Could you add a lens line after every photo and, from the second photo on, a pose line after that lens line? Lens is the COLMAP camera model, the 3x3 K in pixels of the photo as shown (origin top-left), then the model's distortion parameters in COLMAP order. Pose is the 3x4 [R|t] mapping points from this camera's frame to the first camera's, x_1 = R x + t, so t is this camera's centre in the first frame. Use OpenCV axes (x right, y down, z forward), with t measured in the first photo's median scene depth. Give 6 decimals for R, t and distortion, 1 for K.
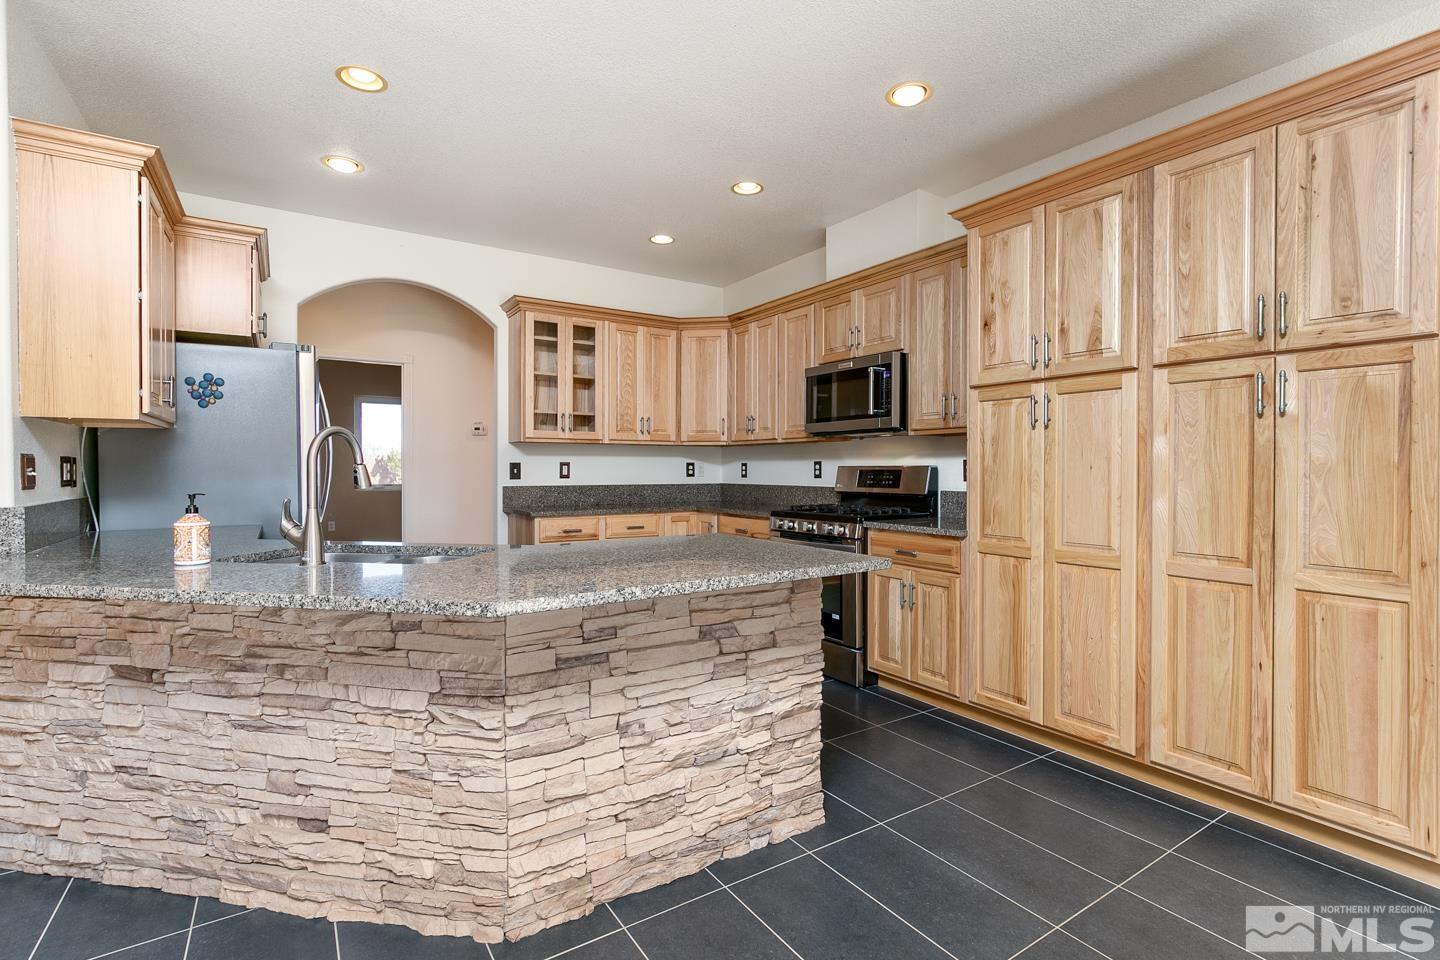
lens RADIAL K [[668.6, 0, 730.1], [0, 668.6, 470.4], [0, 0, 1]] dist [-0.002565, 0.000029]
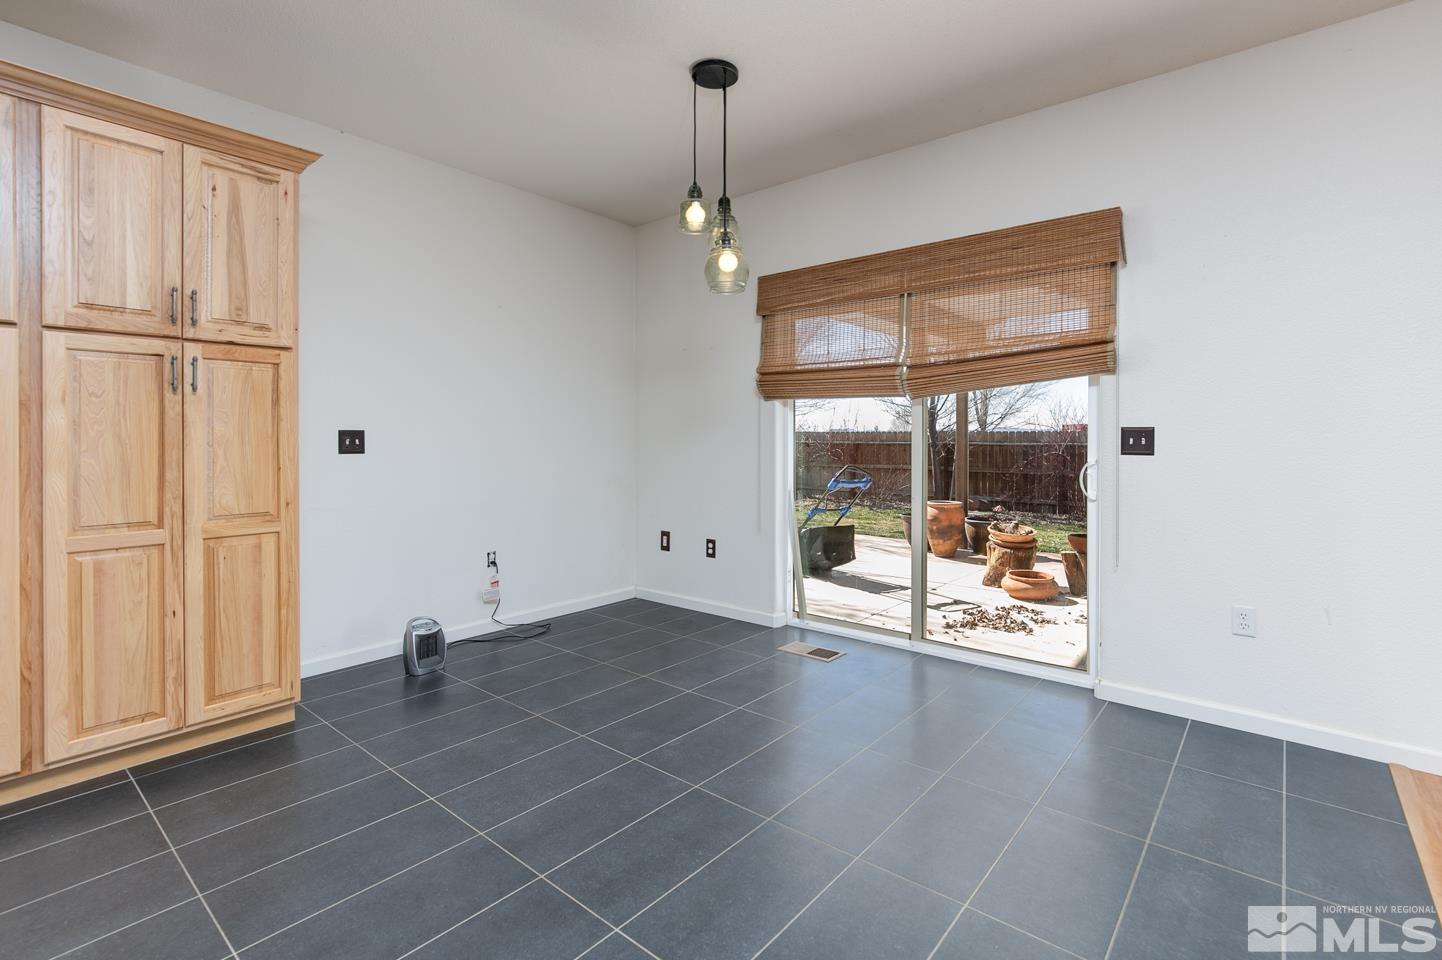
lens RADIAL K [[671.7, 0, 725.3], [0, 671.7, 436.9], [0, 0, 1]] dist [-0.001265, -0.000094]
pose [[-0.273365, -0.000094, 0.961910, -0.497089], [0.006000, 0.999980, 0.001803, -0.002454], [-0.961892, 0.006265, -0.273359, 0.366243]]
